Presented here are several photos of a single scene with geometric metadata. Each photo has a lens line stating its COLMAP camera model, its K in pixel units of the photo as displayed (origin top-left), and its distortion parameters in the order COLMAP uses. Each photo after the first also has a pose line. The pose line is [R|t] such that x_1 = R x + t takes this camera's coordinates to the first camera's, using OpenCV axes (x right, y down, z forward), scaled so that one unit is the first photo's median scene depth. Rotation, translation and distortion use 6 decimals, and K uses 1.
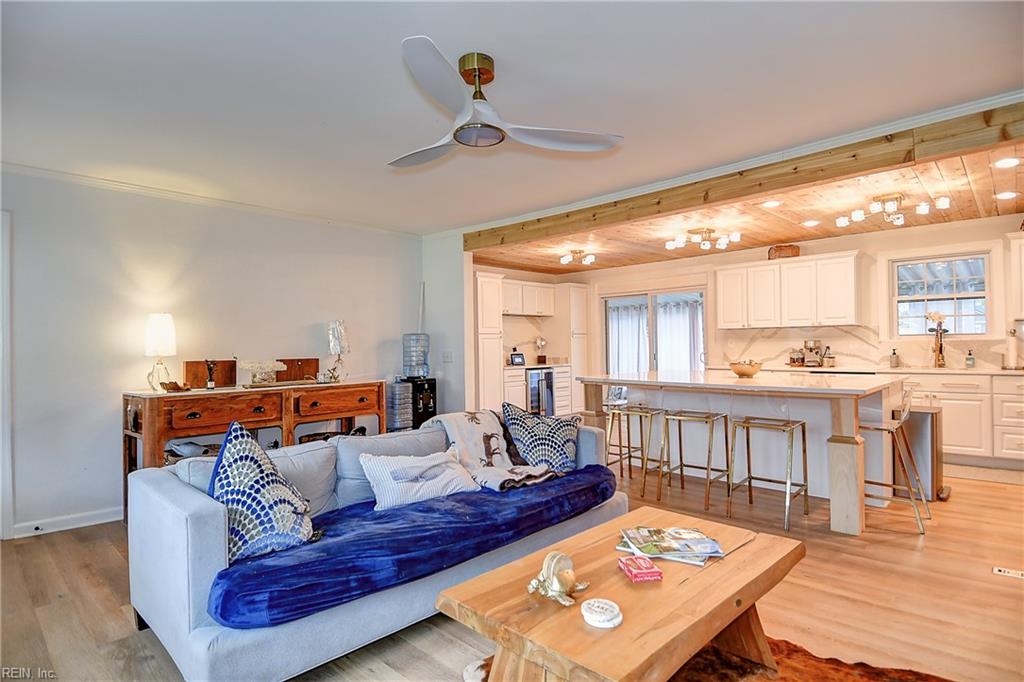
lens RADIAL K [[530.3, 0, 512.0], [0, 530.3, 341.0], [0, 0, 1]] dist [0.040220, 0.000185]
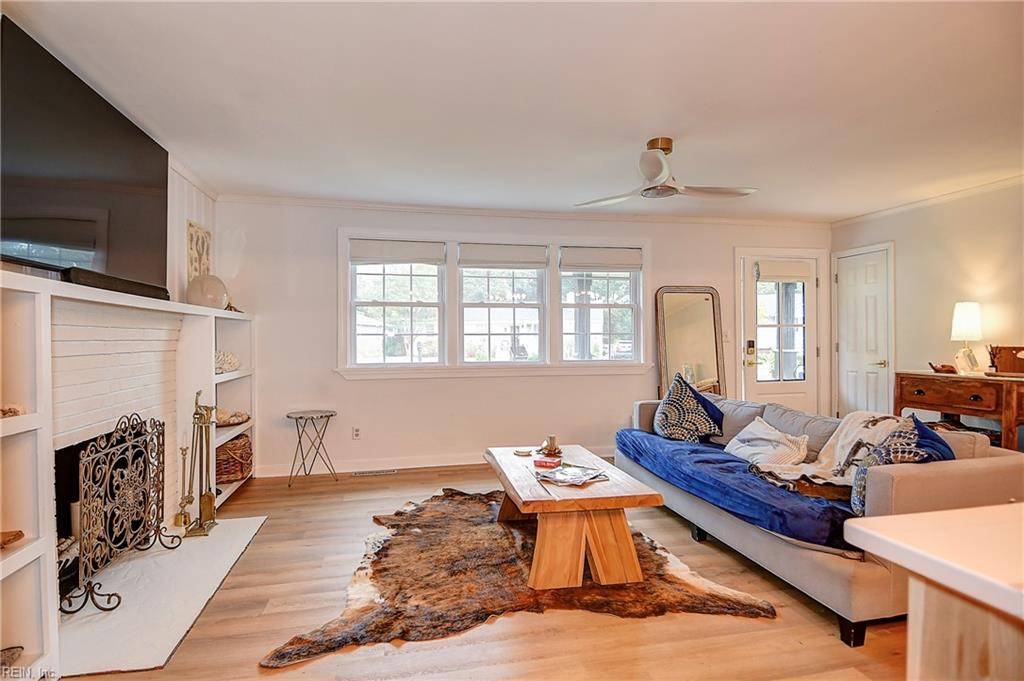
lens RADIAL K [[536.3, 0, 512.0], [0, 536.3, 340.5], [0, 0, 1]] dist [0.043433, -0.052422]
pose [[-0.554060, 0.015994, -0.832323, 0.811088], [0.018644, 0.999803, 0.006802, 0.002095], [0.832268, -0.011749, -0.554249, 0.860935]]
